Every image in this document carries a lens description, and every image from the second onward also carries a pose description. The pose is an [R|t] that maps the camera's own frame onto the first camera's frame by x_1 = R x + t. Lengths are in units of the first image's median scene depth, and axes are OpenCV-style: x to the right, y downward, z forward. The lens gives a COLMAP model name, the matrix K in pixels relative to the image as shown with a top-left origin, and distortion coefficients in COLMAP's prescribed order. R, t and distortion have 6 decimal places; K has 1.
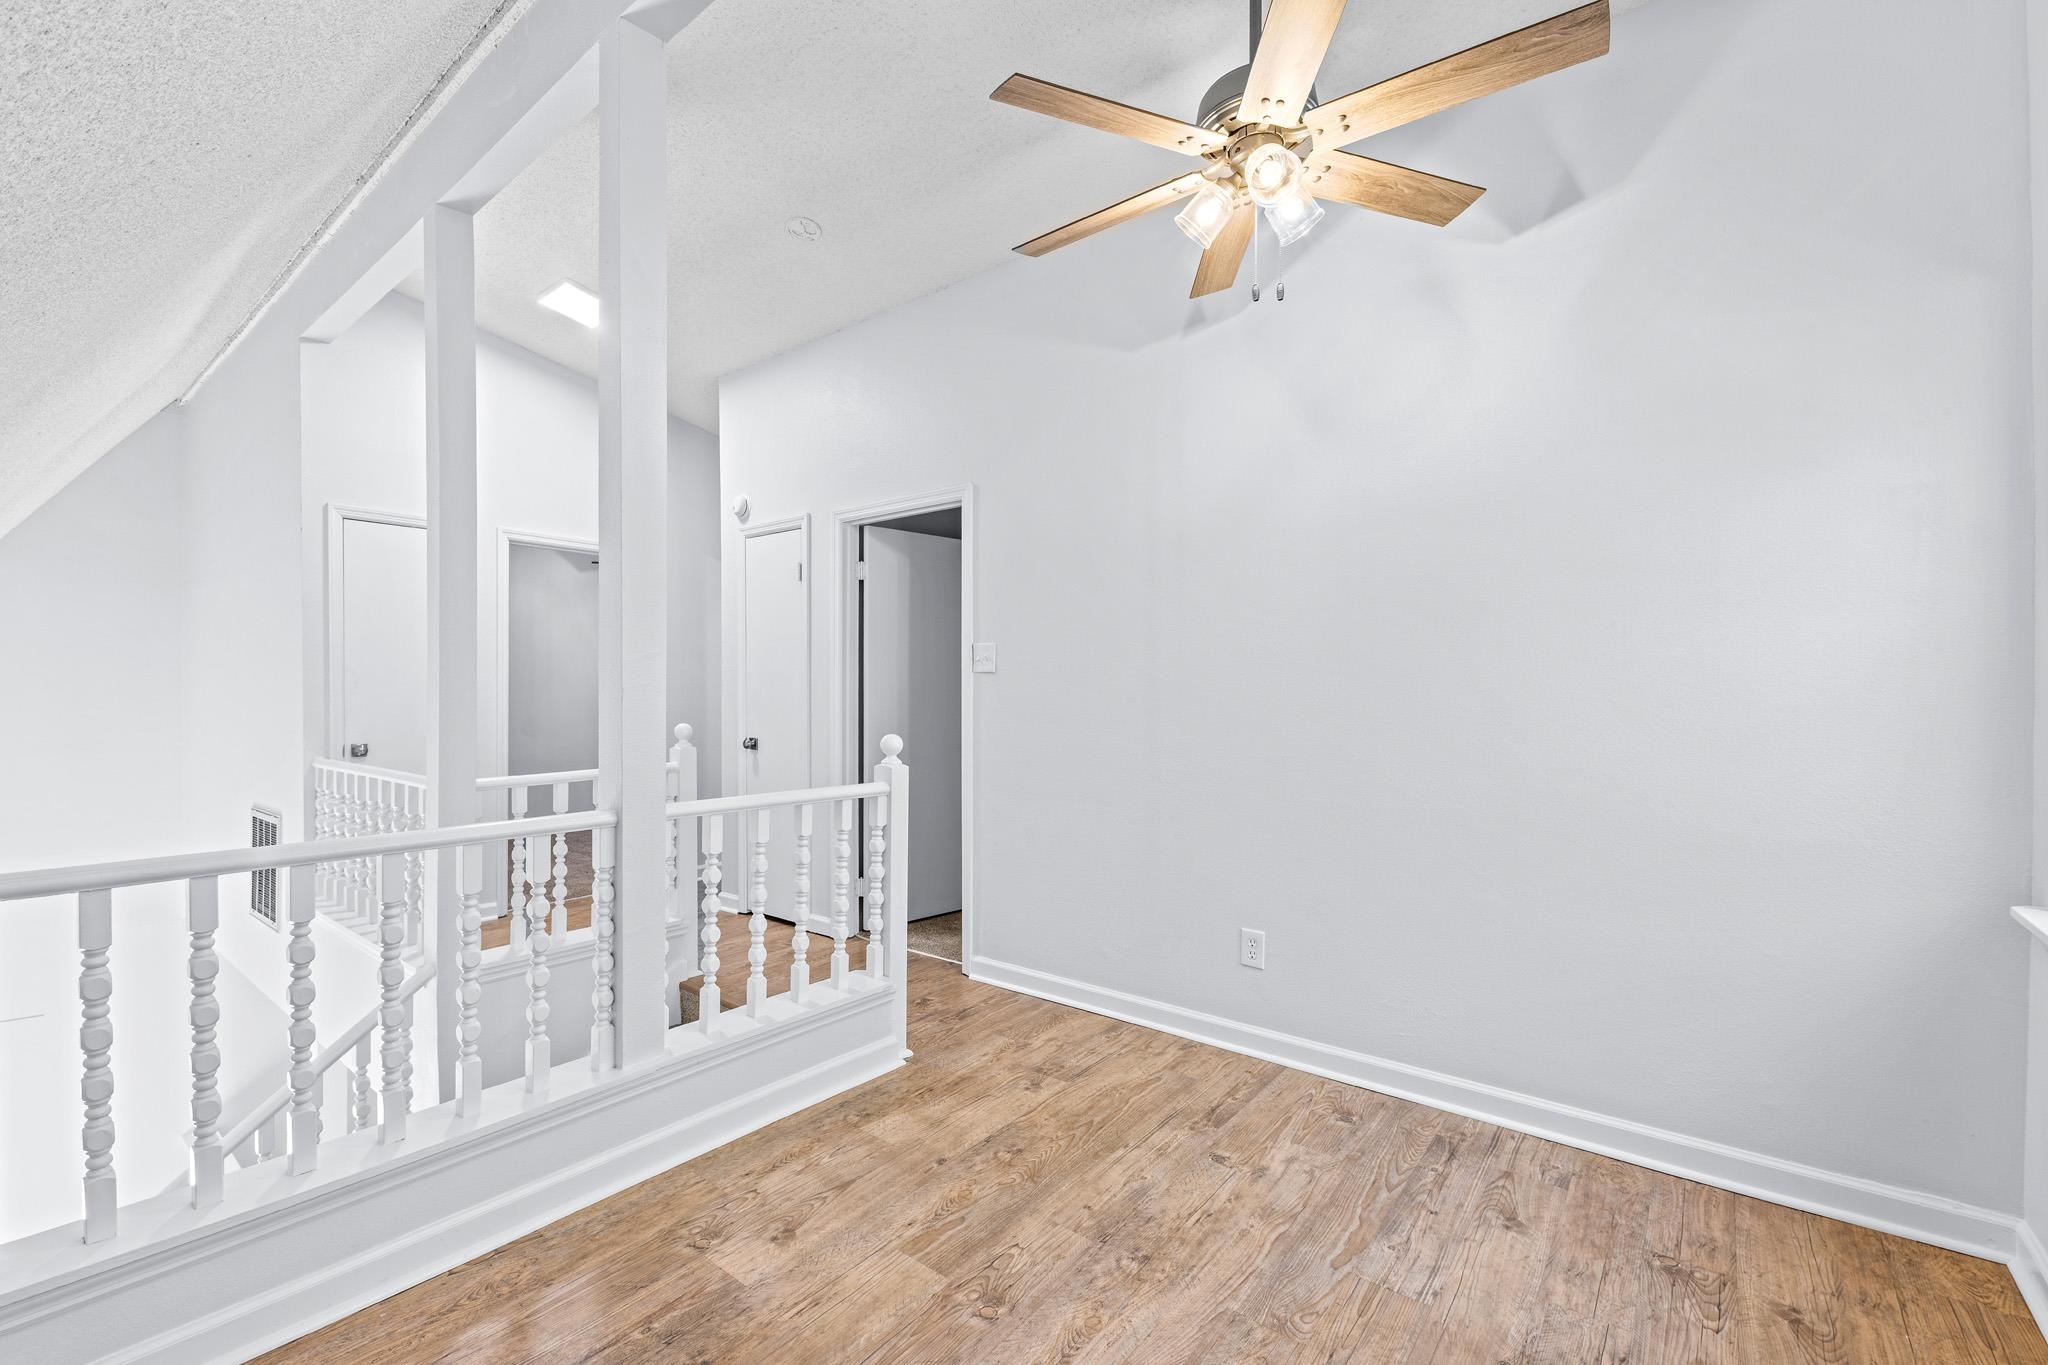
lens RADIAL K [[890.5, 0, 903.2], [0, 890.5, 683.8], [0, 0, 1]] dist [-0.000755, -0.000044]
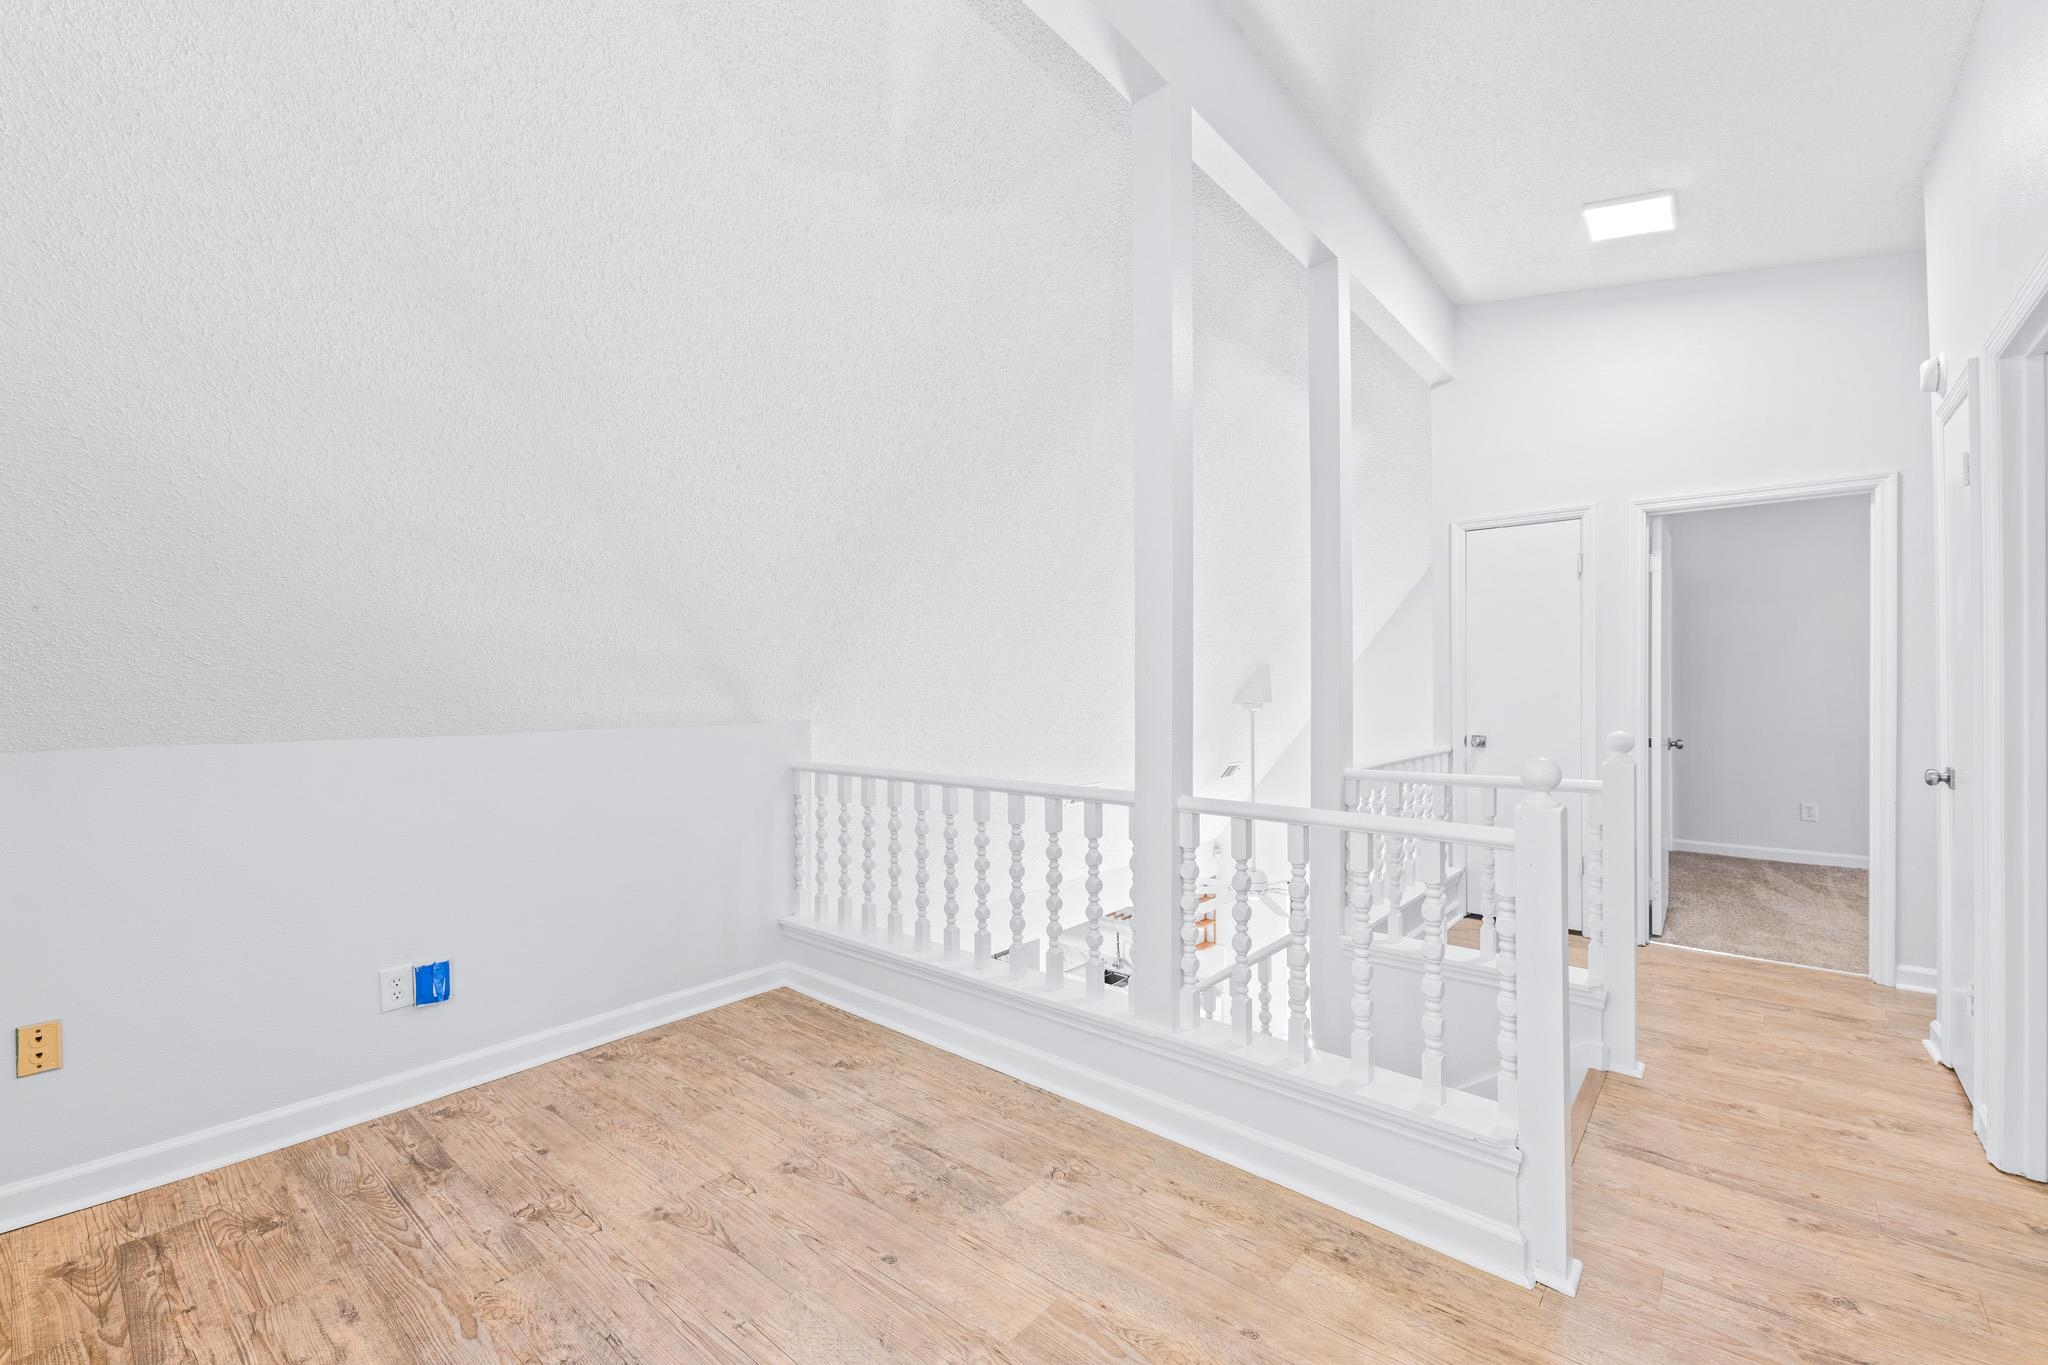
lens RADIAL K [[803.6, 0, 1018.5], [0, 803.6, 687.4], [0, 0, 1]] dist [0.012020, -0.007729]
pose [[0.046673, 0.004591, -0.998900, 0.706314], [0.016837, 0.999844, 0.005382, -0.012158], [0.998768, -0.017070, 0.046589, 0.782967]]
